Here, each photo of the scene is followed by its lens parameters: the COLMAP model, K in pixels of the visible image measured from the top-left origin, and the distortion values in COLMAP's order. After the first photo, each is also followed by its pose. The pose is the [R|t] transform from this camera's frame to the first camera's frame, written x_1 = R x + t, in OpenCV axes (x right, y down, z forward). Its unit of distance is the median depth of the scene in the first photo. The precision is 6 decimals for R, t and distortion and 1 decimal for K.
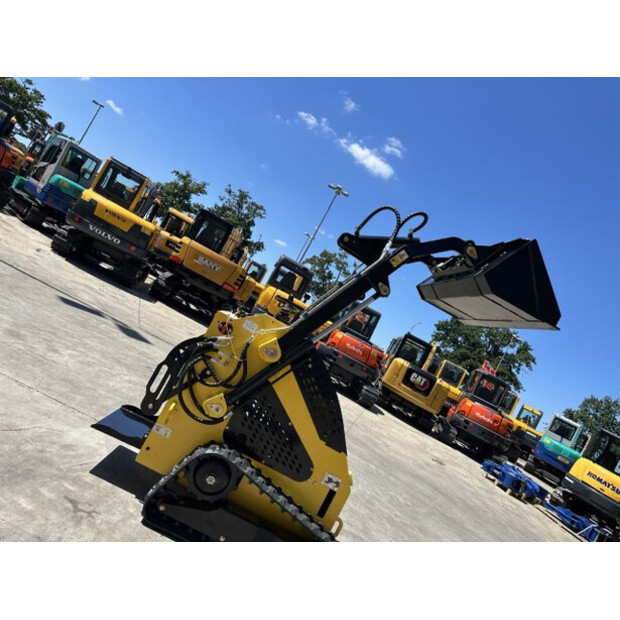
lens RADIAL K [[436.8, 0, 306.2], [0, 436.8, 307.2], [0, 0, 1]] dist [0.048529, -0.061839]
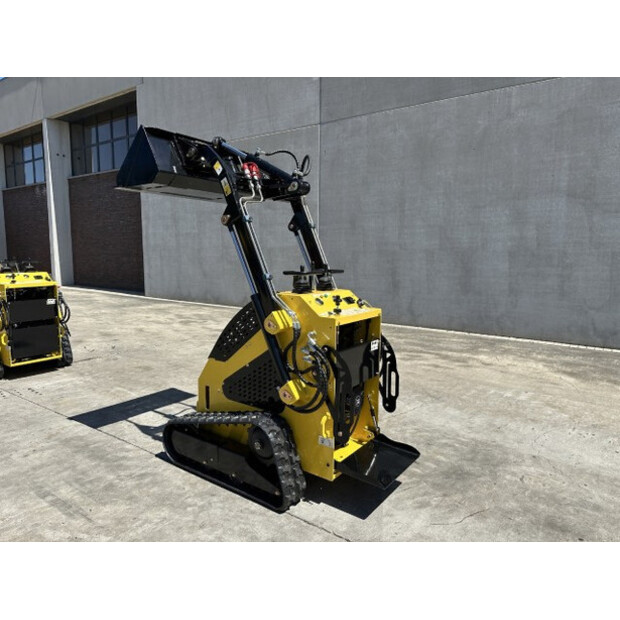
lens RADIAL K [[436.8, 0, 313.3], [0, 436.8, 305.5], [0, 0, 1]] dist [0.048529, -0.061839]
pose [[-0.659043, -0.548107, 0.515016, -0.154716], [-0.404150, 0.835586, 0.372101, -0.081499], [-0.634291, 0.037086, -0.772204, 0.461825]]
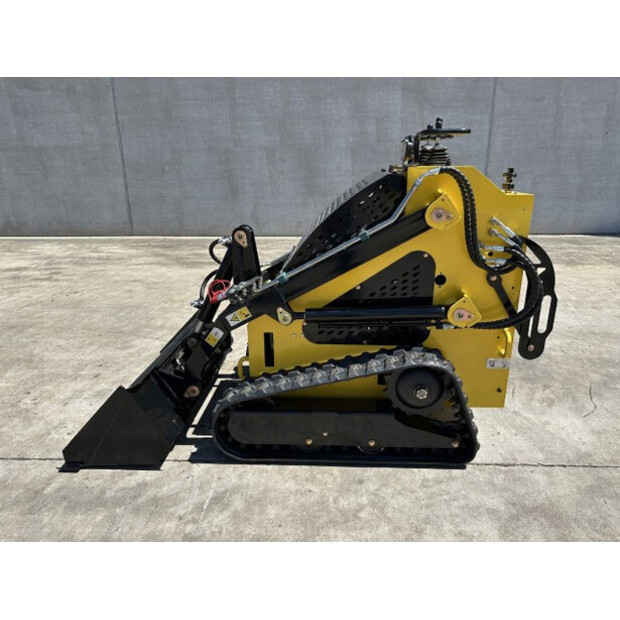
lens RADIAL K [[436.8, 0, 313.6], [0, 436.8, 303.9], [0, 0, 1]] dist [0.048529, -0.061839]
pose [[-0.876046, -0.481406, -0.028141, 0.004851], [-0.469953, 0.839208, 0.273632, 0.029392], [-0.108112, 0.252939, -0.961423, 0.455151]]
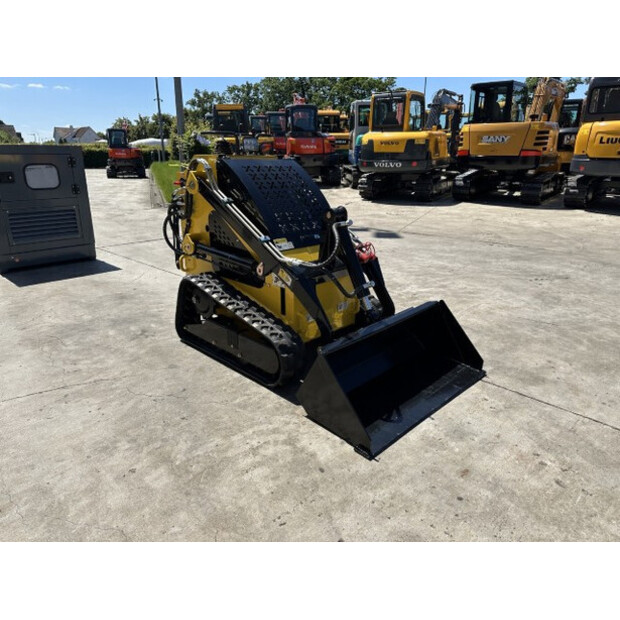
lens RADIAL K [[436.8, 0, 313.1], [0, 436.8, 306.8], [0, 0, 1]] dist [0.048529, -0.061839]
pose [[0.574501, -0.227627, -0.786215, 0.202248], [0.345788, 0.938122, -0.018934, 0.117018], [0.741875, -0.260986, 0.617663, 0.101725]]
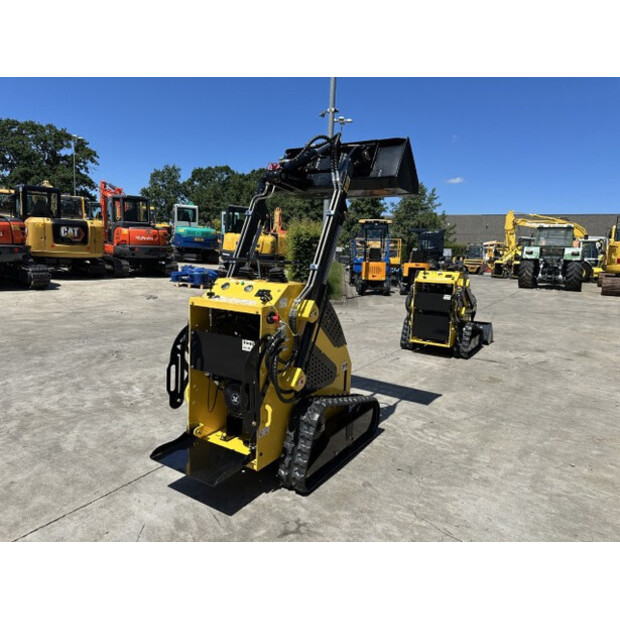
lens RADIAL K [[436.8, 0, 305.7], [0, 436.8, 306.2], [0, 0, 1]] dist [0.048529, -0.061839]
pose [[0.555382, -0.539391, 0.632936, -0.173457], [0.206131, 0.826650, 0.523602, -0.109228], [-0.805643, -0.160331, 0.570292, 0.087785]]
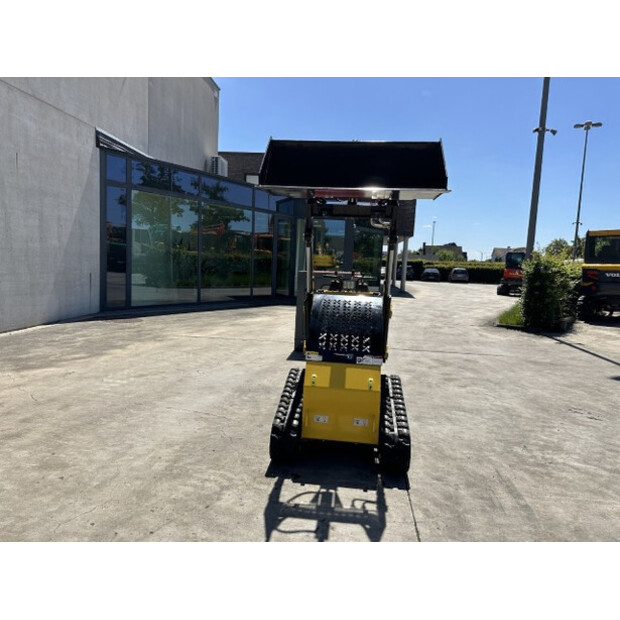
lens RADIAL K [[436.8, 0, 308.0], [0, 436.8, 303.8], [0, 0, 1]] dist [0.048529, -0.061839]
pose [[-0.156155, -0.396566, -0.904628, 0.313032], [-0.075754, 0.917974, -0.389340, 0.161650], [0.984823, 0.007732, -0.173387, 0.288947]]
